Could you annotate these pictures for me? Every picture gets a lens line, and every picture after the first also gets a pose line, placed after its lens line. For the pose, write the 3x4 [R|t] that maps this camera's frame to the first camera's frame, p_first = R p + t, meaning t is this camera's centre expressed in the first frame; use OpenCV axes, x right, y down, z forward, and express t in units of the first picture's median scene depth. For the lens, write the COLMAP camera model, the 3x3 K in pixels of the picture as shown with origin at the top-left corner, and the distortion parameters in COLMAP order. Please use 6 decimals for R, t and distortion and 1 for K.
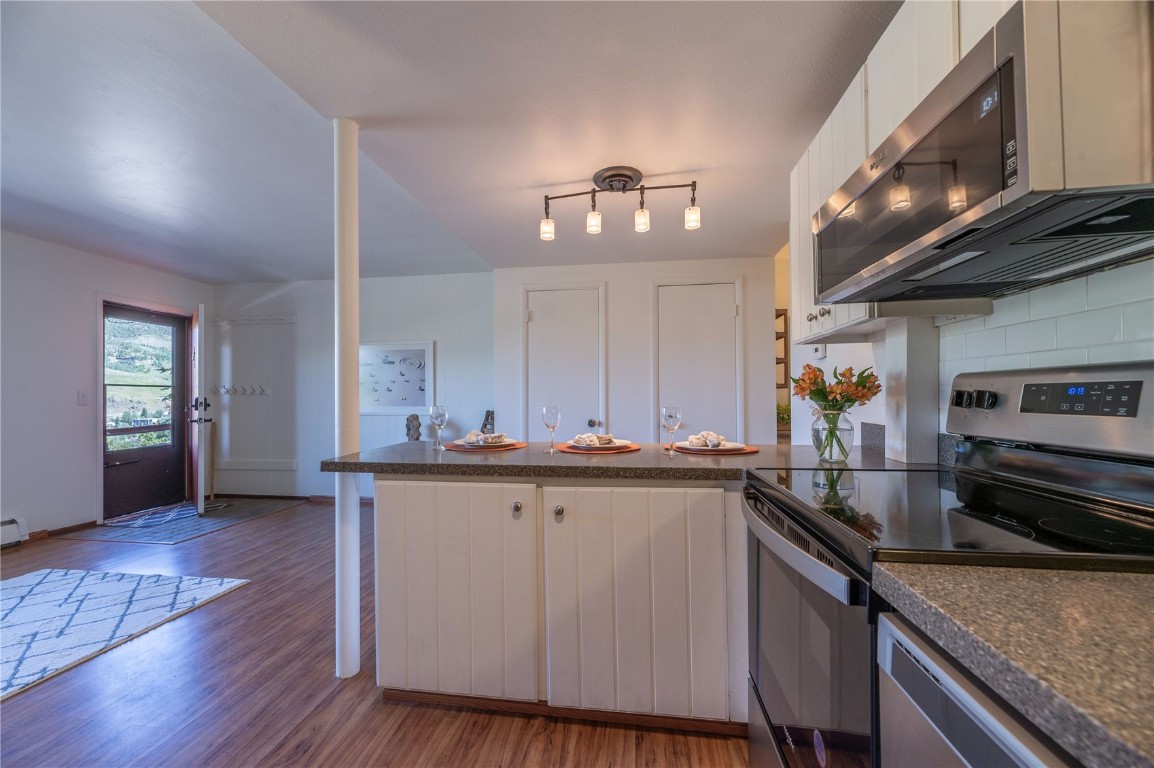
lens RADIAL K [[466.5, 0, 568.2], [0, 466.5, 395.4], [0, 0, 1]] dist [-0.001813, -0.000468]
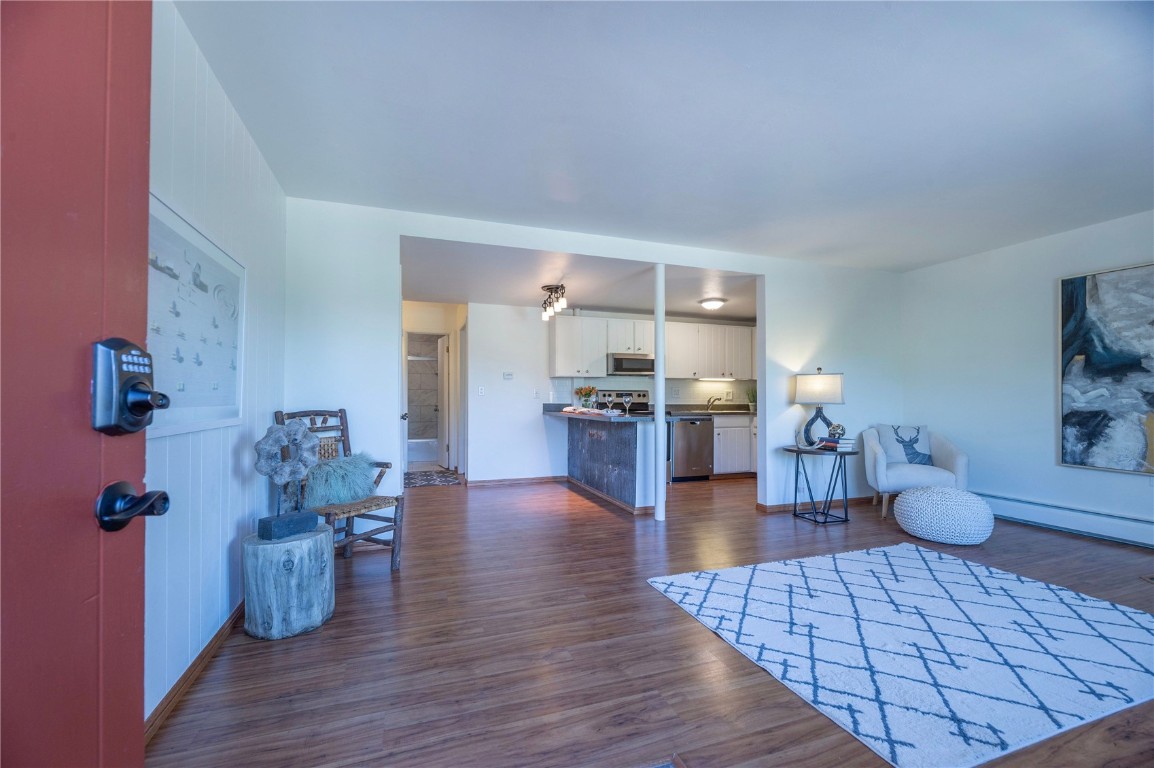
lens RADIAL K [[466.5, 0, 564.2], [0, 466.5, 393.2], [0, 0, 1]] dist [-0.001813, -0.000468]
pose [[-0.463952, 0.014879, 0.885735, -1.753994], [-0.002612, 0.999832, -0.018164, 0.039882], [-0.885856, -0.010741, -0.463835, 1.924173]]
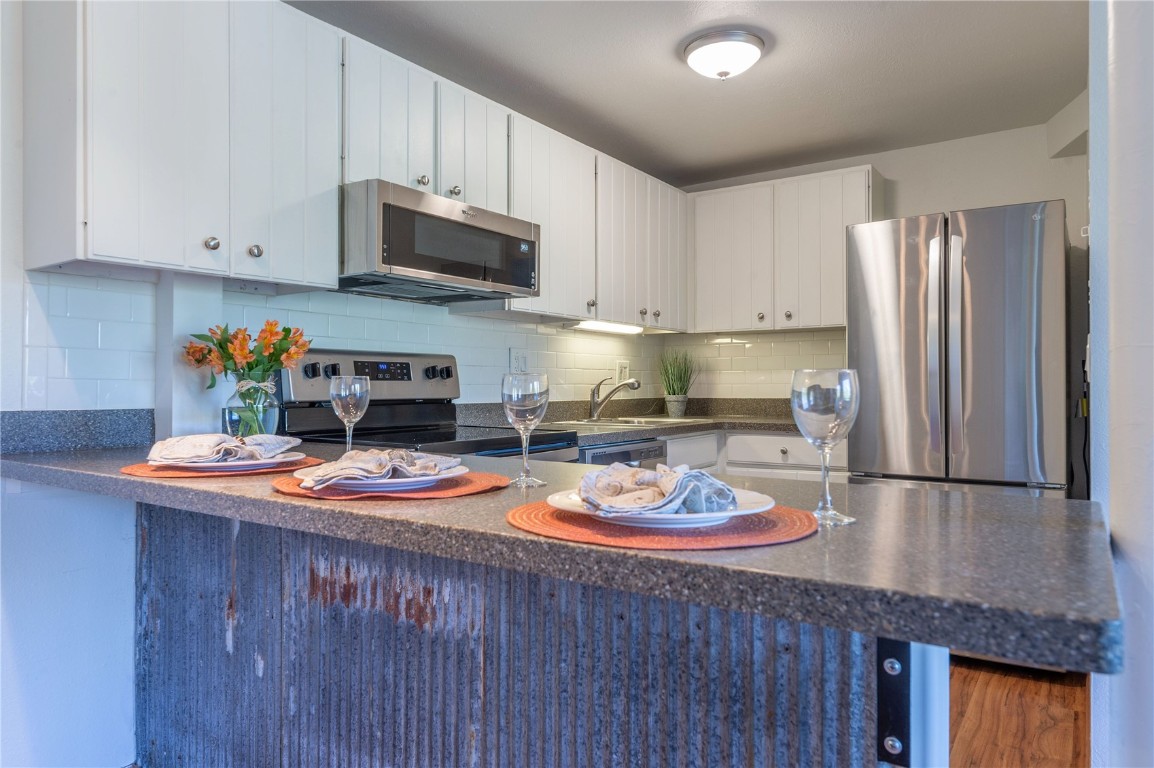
lens RADIAL K [[746.4, 0, 567.7], [0, 746.4, 384.0], [0, 0, 1]] dist [-0.004353, 0.004777]
pose [[-0.898024, 0.005366, 0.439913, -0.285182], [0.002632, 0.999973, -0.006825, 0.029459], [-0.439938, -0.004971, -0.898015, 1.249843]]
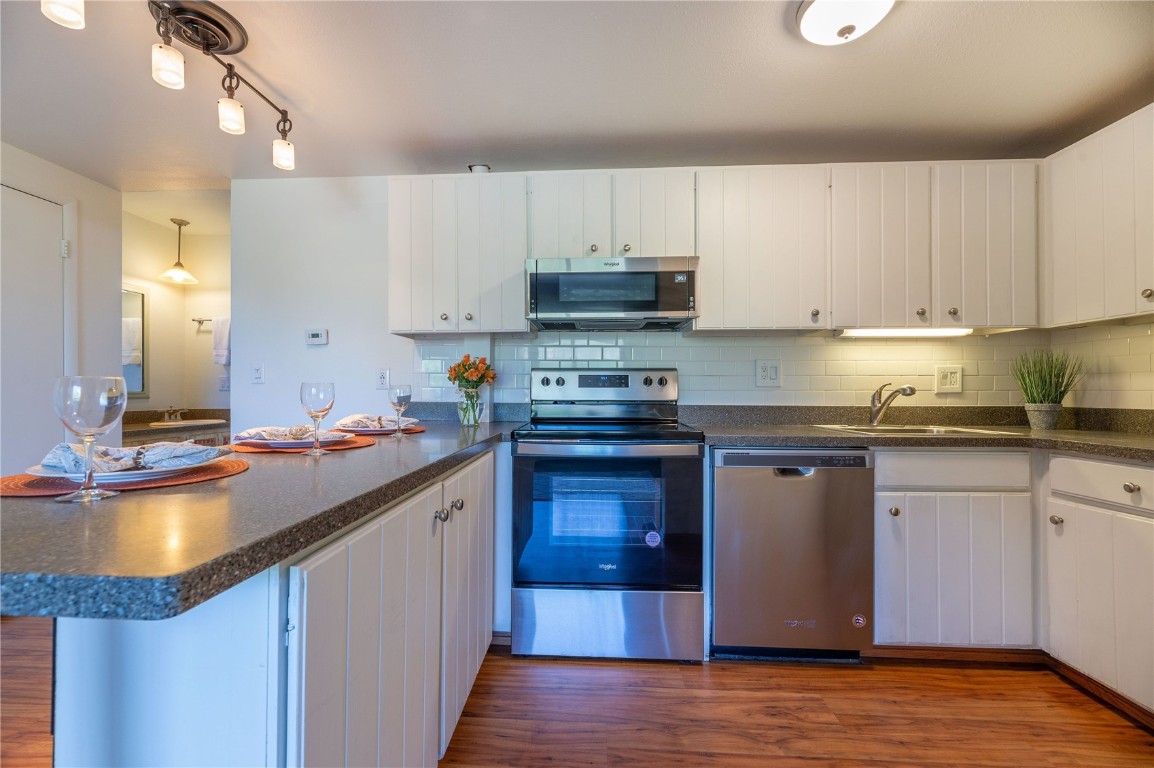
lens RADIAL K [[466.5, 0, 570.5], [0, 466.5, 387.6], [0, 0, 1]] dist [-0.001813, -0.000468]
pose [[-0.098859, 0.011746, 0.995032, -0.561462], [-0.005300, 0.999910, -0.012330, 0.029214], [-0.995087, -0.006493, -0.098788, 0.566684]]
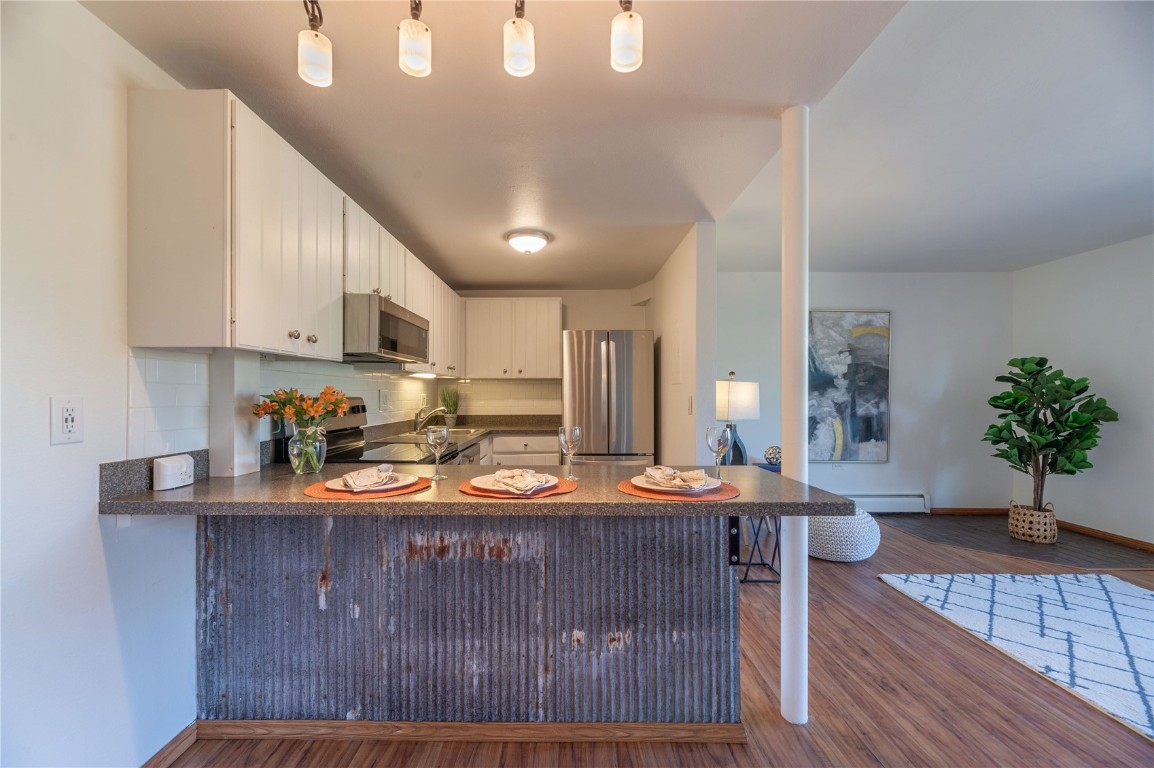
lens RADIAL K [[466.5, 0, 564.7], [0, 466.5, 391.8], [0, 0, 1]] dist [-0.001813, -0.000468]
pose [[-0.989231, 0.003199, -0.146330, 0.082810], [0.004379, 0.999960, -0.007742, -0.028734], [0.146299, -0.008300, -0.989206, 1.476867]]
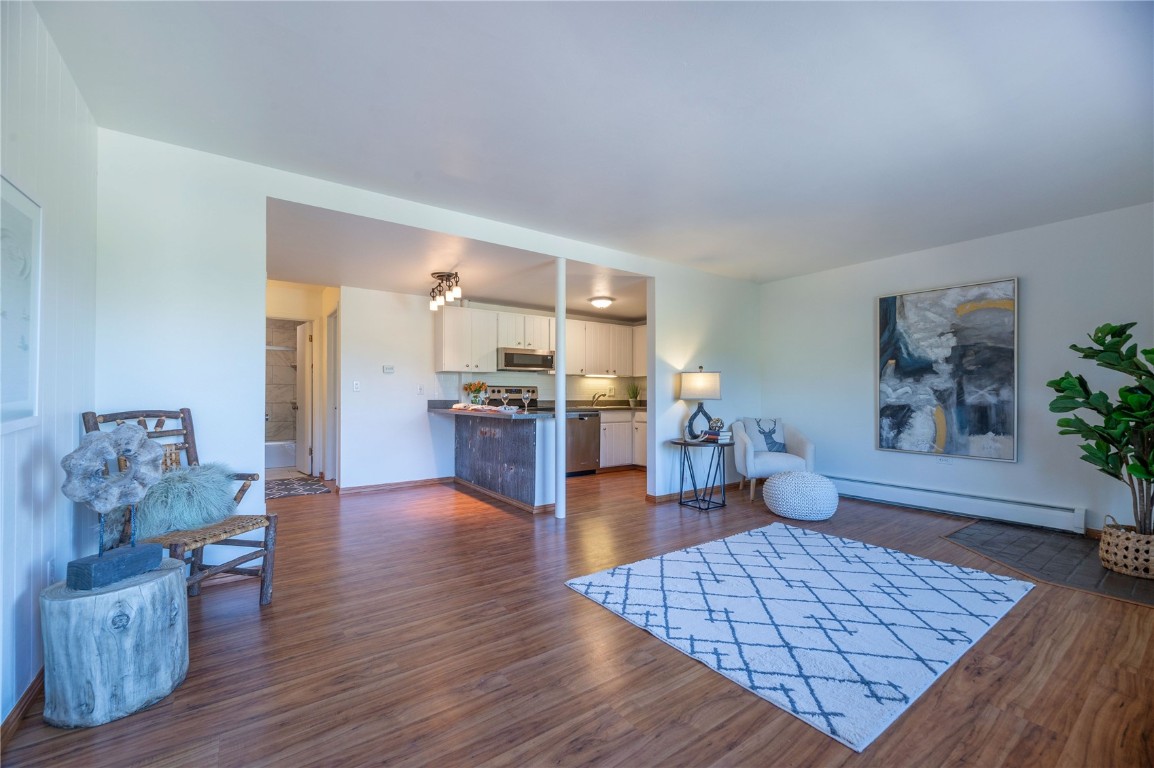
lens RADIAL K [[466.5, 0, 565.8], [0, 466.5, 391.9], [0, 0, 1]] dist [-0.001813, -0.000468]
pose [[-0.693823, 0.008440, 0.720097, -1.629265], [-0.000698, 0.999923, -0.012392, 0.038115], [-0.720146, -0.009101, -0.693763, 1.979210]]
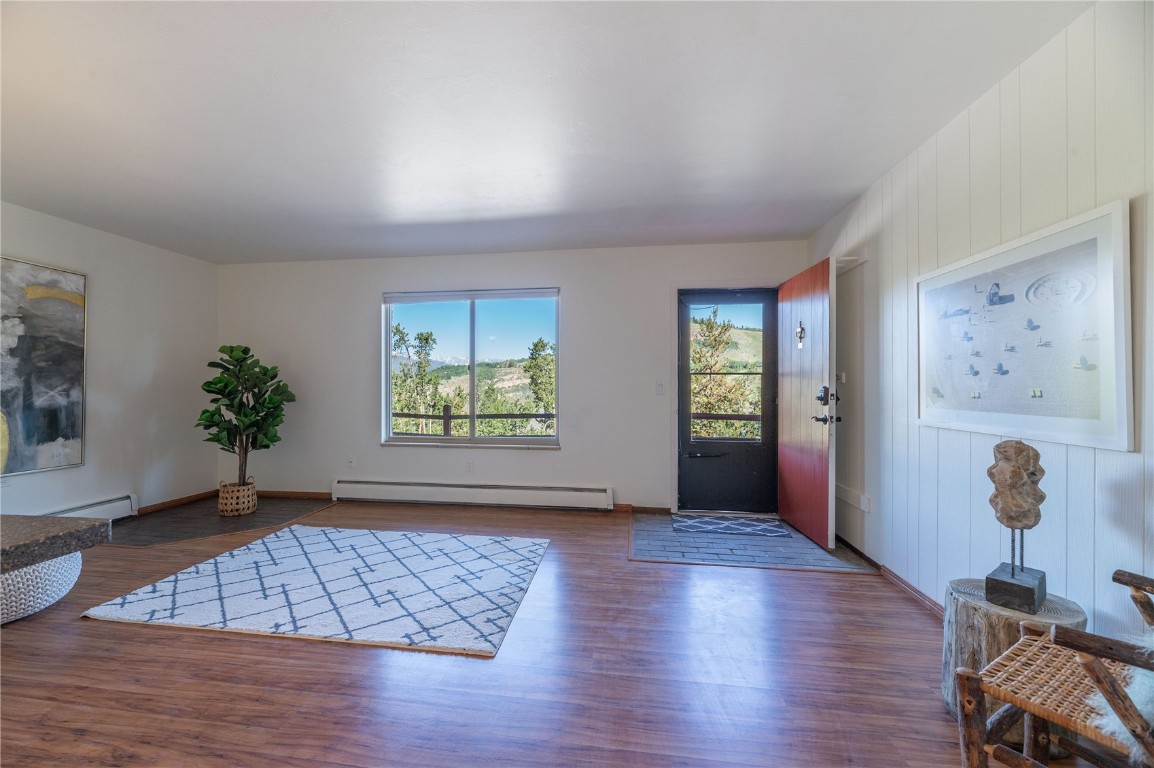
lens RADIAL K [[466.5, 0, 555.7], [0, 466.5, 388.3], [0, 0, 1]] dist [-0.001813, -0.000468]
pose [[0.002001, 0.007466, -0.999970, 0.010078], [0.003645, 0.999965, 0.007473, -0.002842], [0.999991, -0.003660, 0.001974, 1.315057]]
